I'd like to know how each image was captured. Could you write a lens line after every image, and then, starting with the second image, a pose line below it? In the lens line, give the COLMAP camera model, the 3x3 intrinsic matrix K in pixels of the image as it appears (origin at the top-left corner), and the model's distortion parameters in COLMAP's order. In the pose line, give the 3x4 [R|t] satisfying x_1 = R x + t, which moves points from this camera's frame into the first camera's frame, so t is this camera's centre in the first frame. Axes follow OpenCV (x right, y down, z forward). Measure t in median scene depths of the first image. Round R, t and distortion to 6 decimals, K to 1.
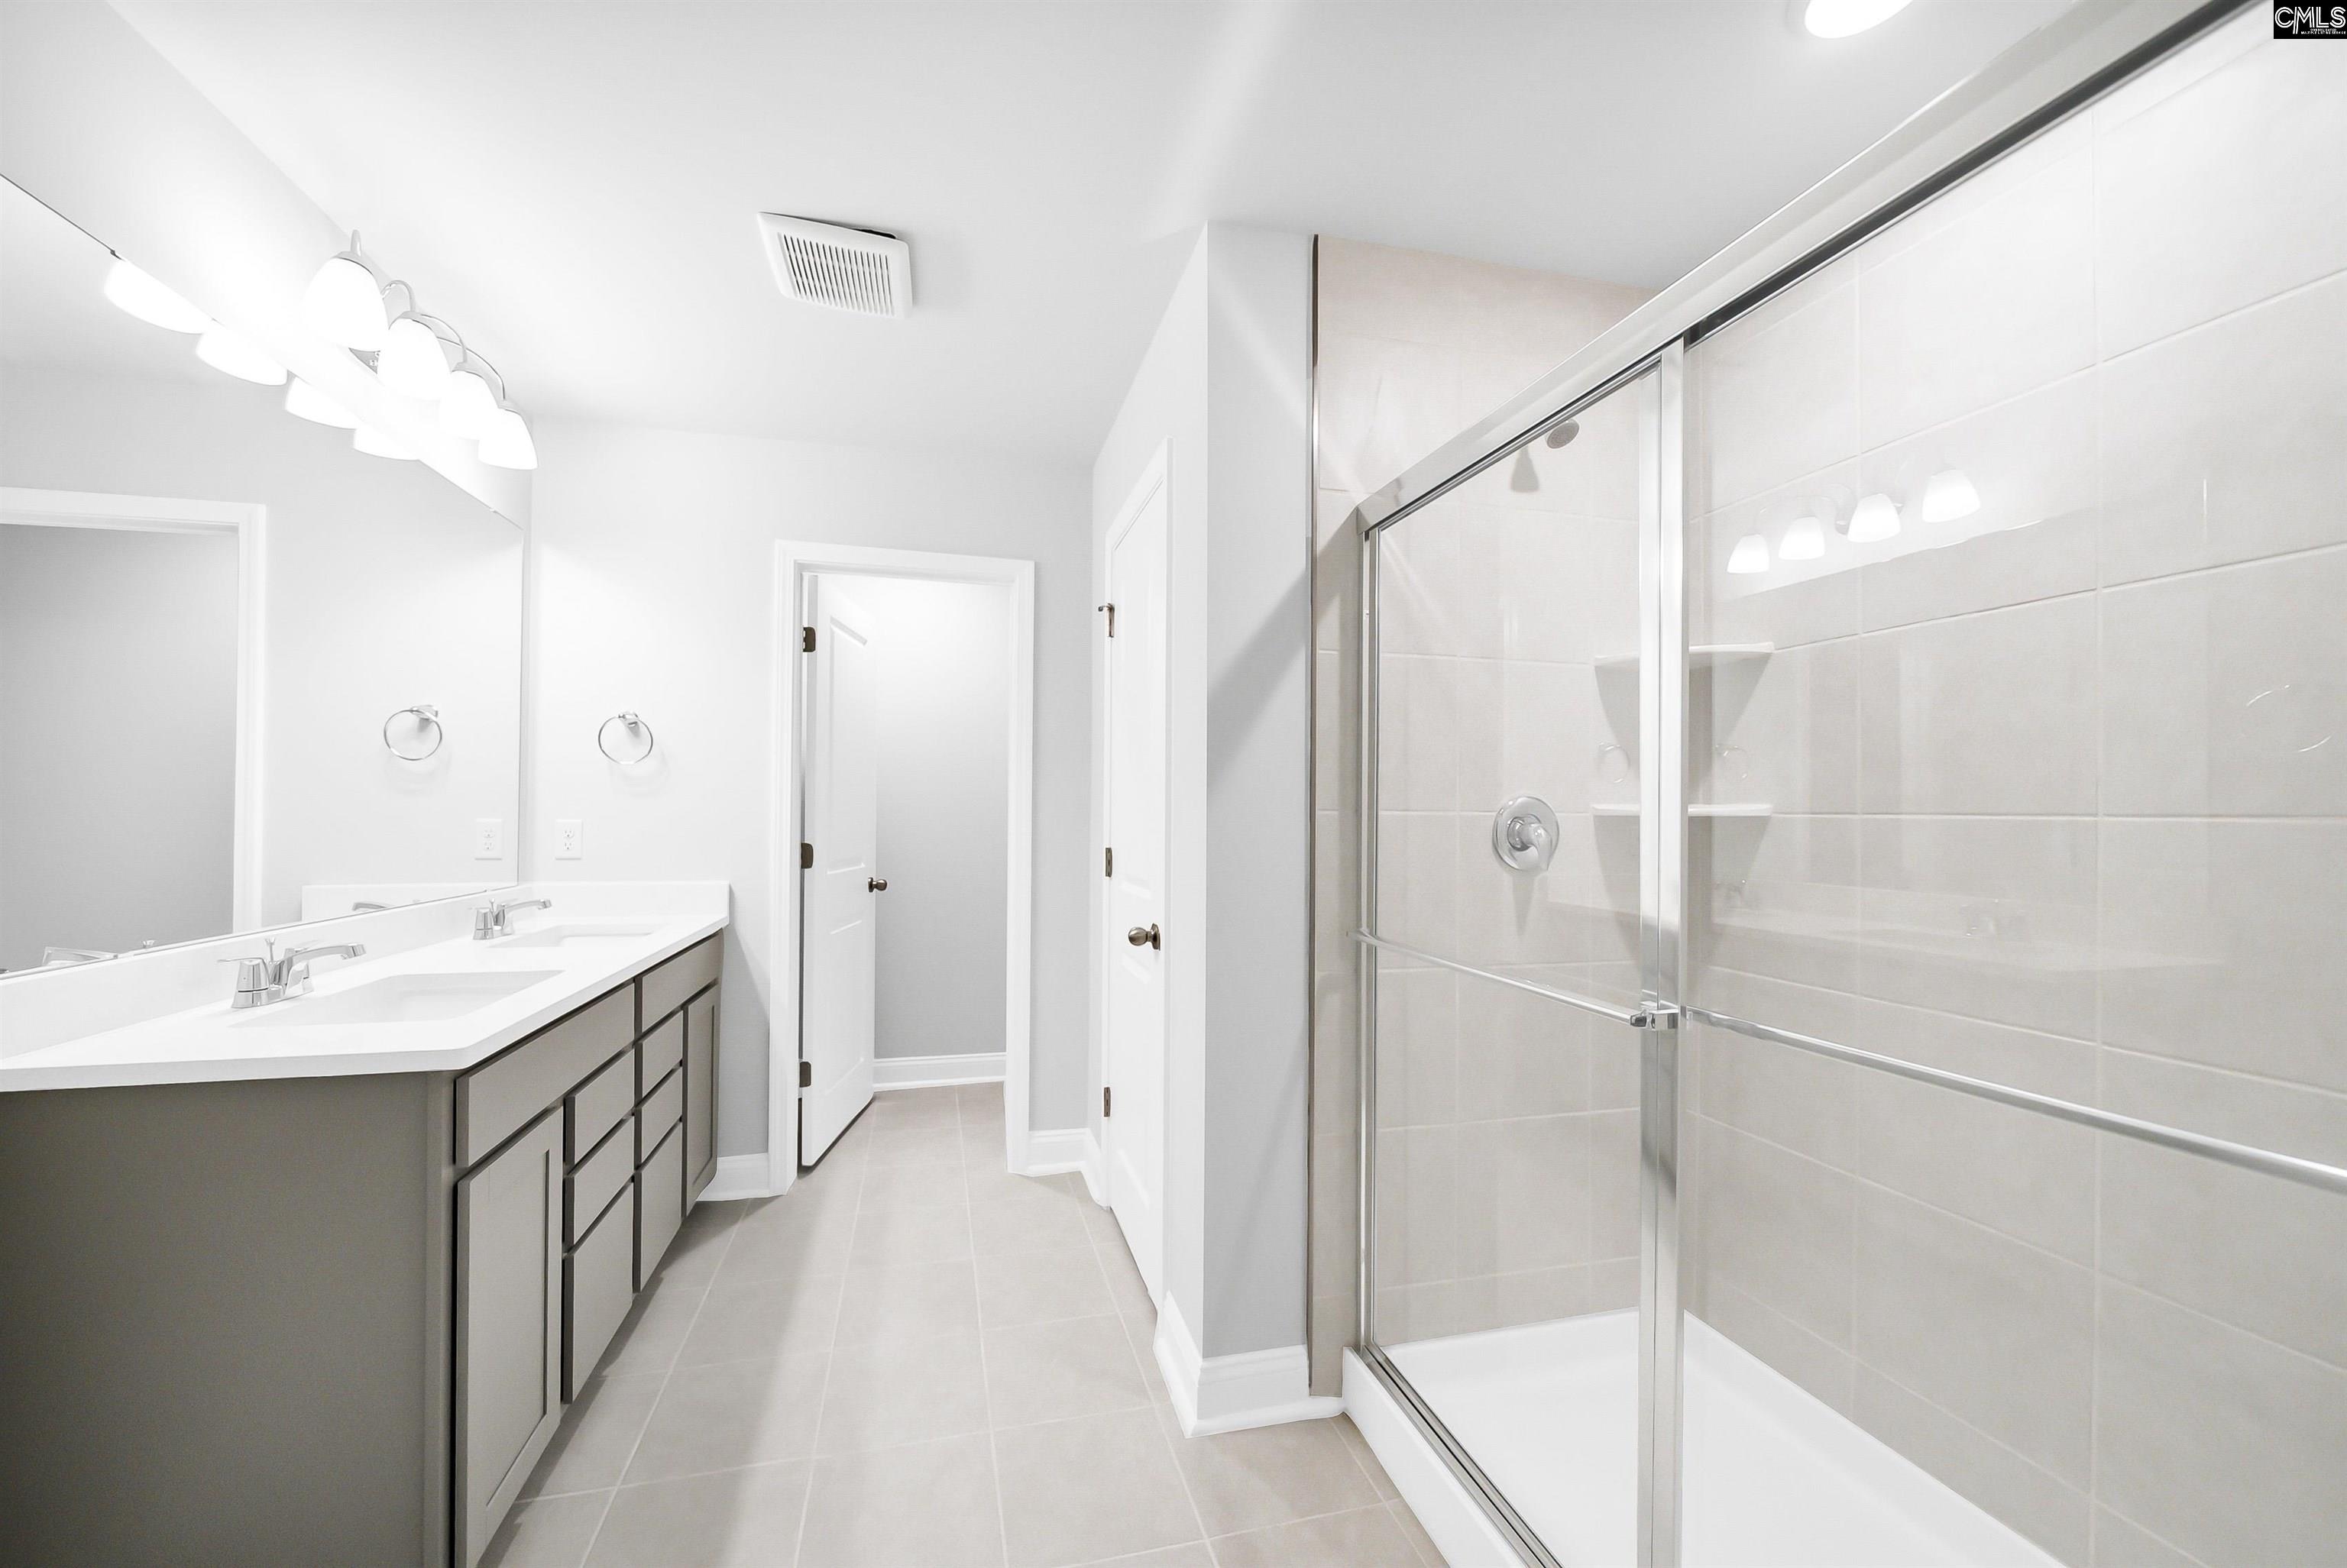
lens RADIAL K [[832.4, 0, 1174.7], [0, 832.4, 793.7], [0, 0, 1]] dist [0.000712, -0.000108]
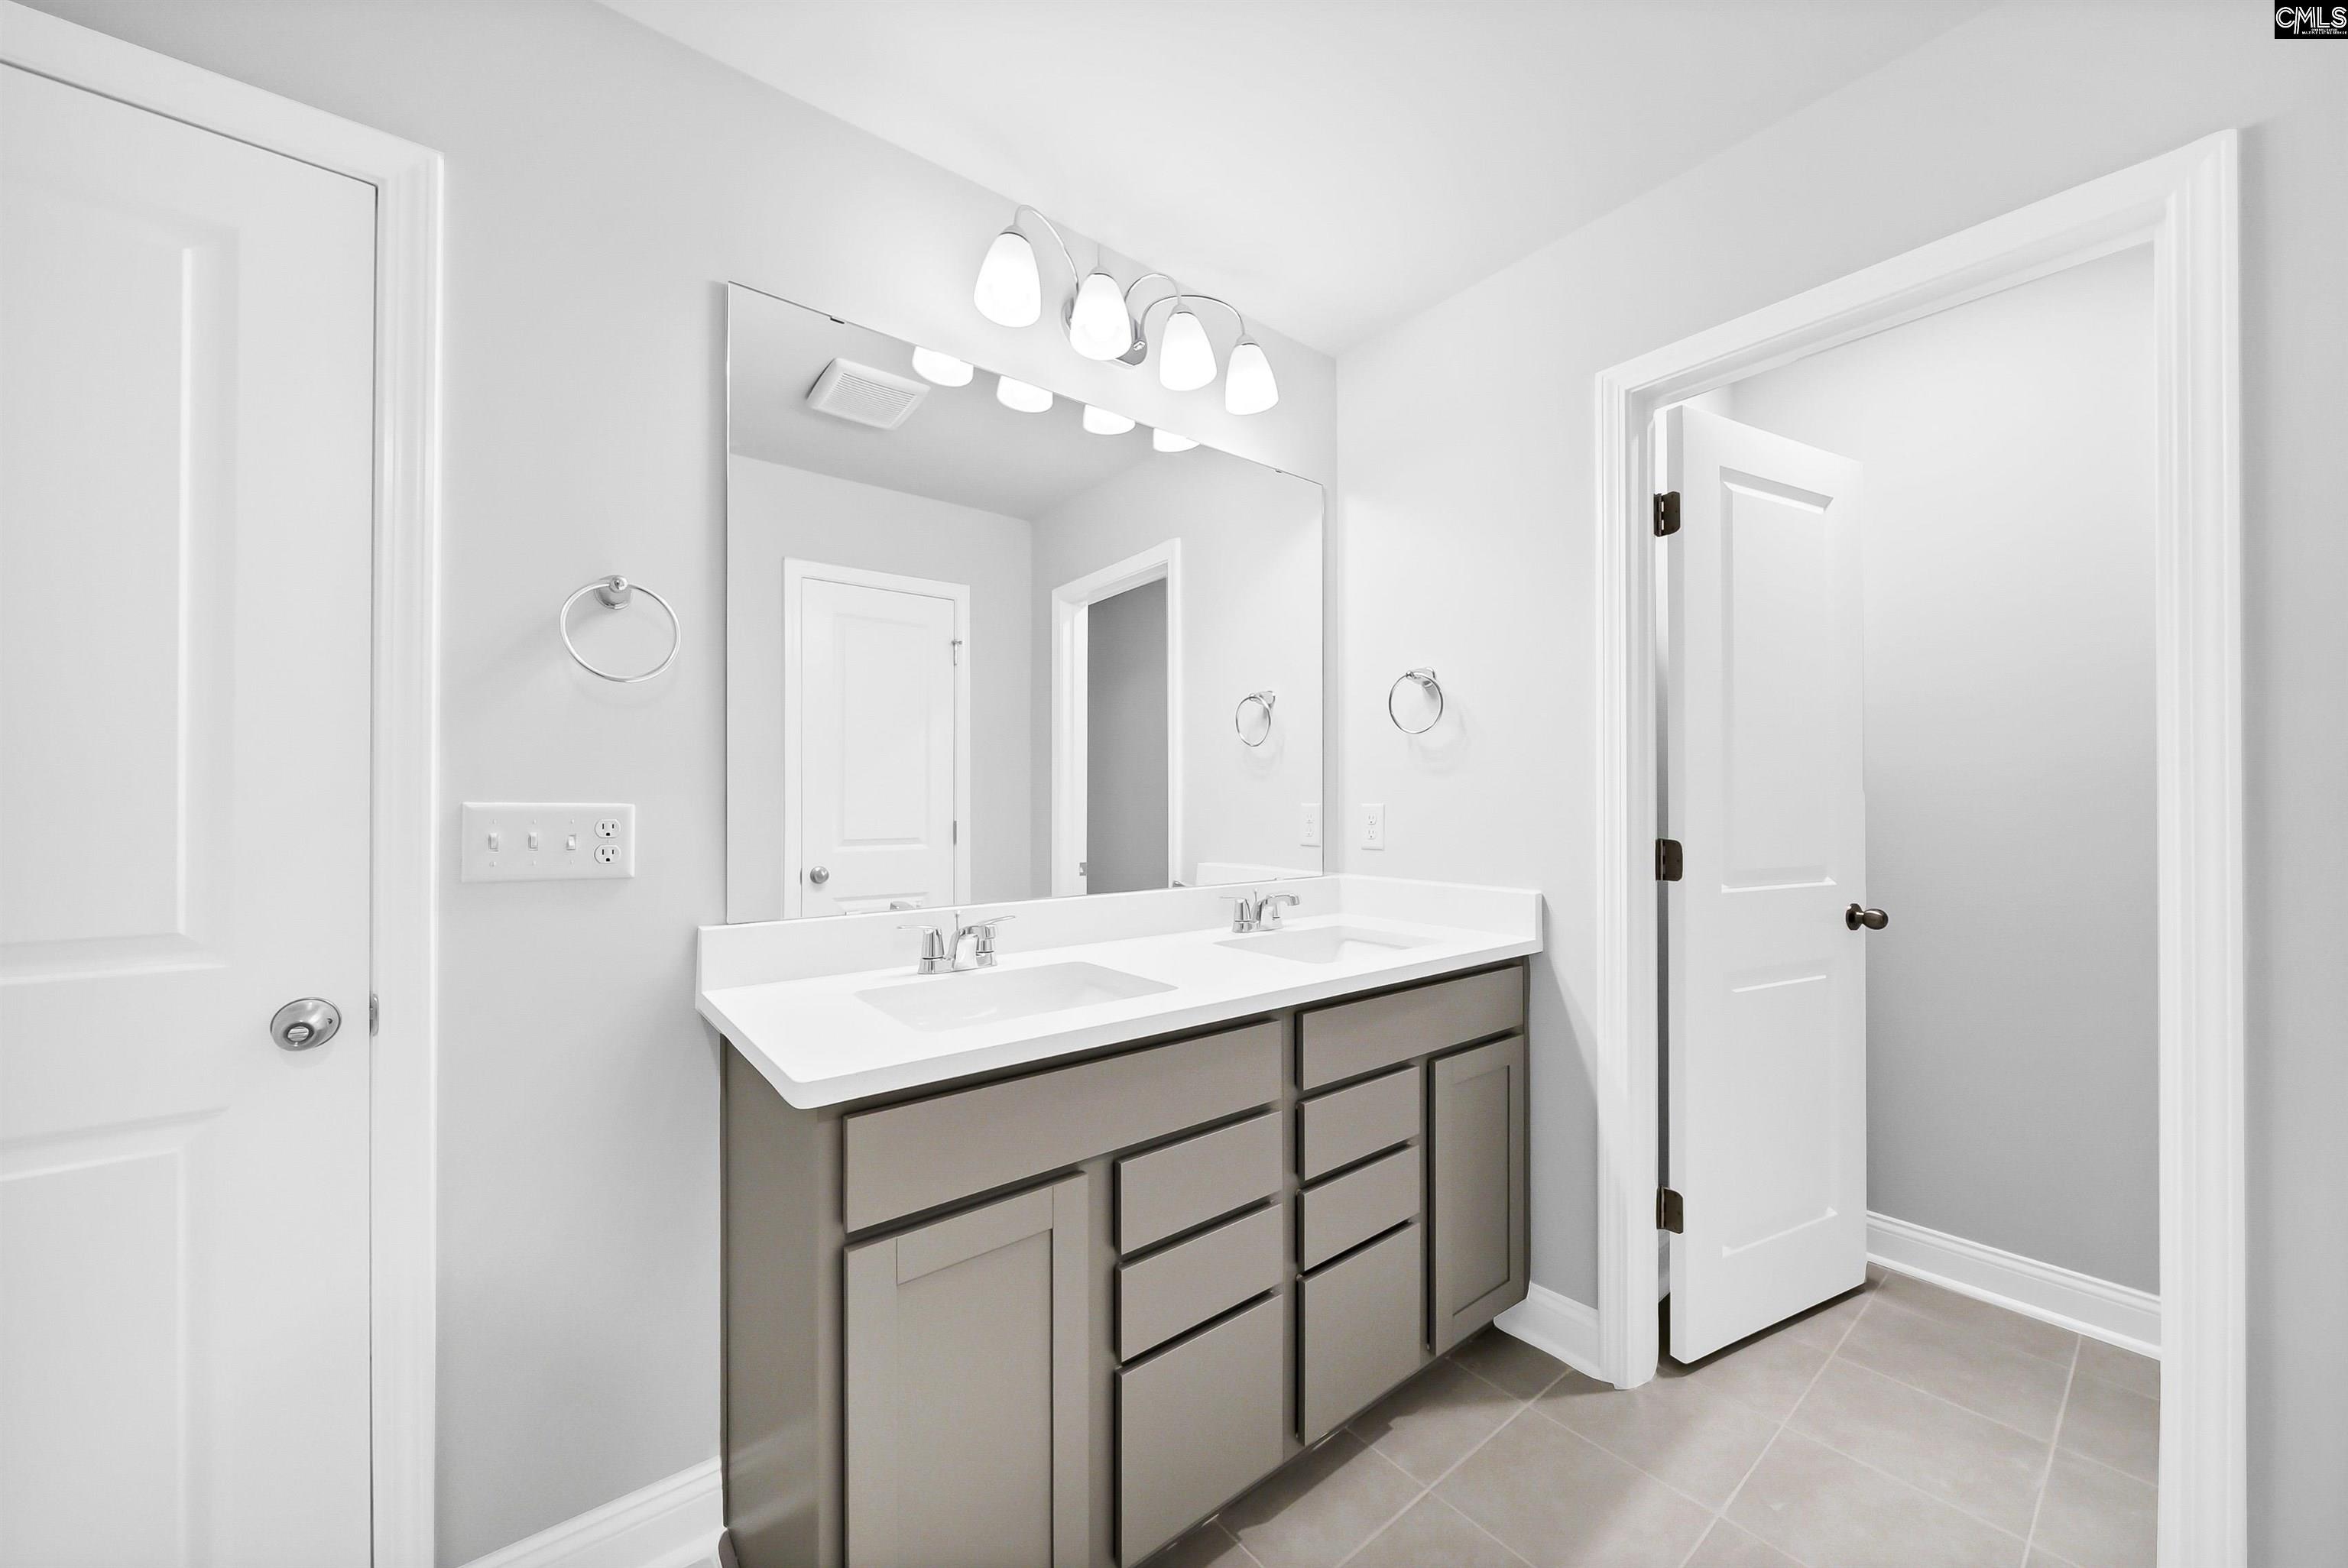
lens RADIAL K [[832.8, 0, 1175.2], [0, 832.8, 793.7], [0, 0, 1]] dist [0.000712, -0.000108]
pose [[0.368581, -0.014192, -0.929487, 0.003851], [0.027494, 0.999612, -0.004361, 0.018806], [0.929189, -0.023948, 0.368829, 0.464087]]
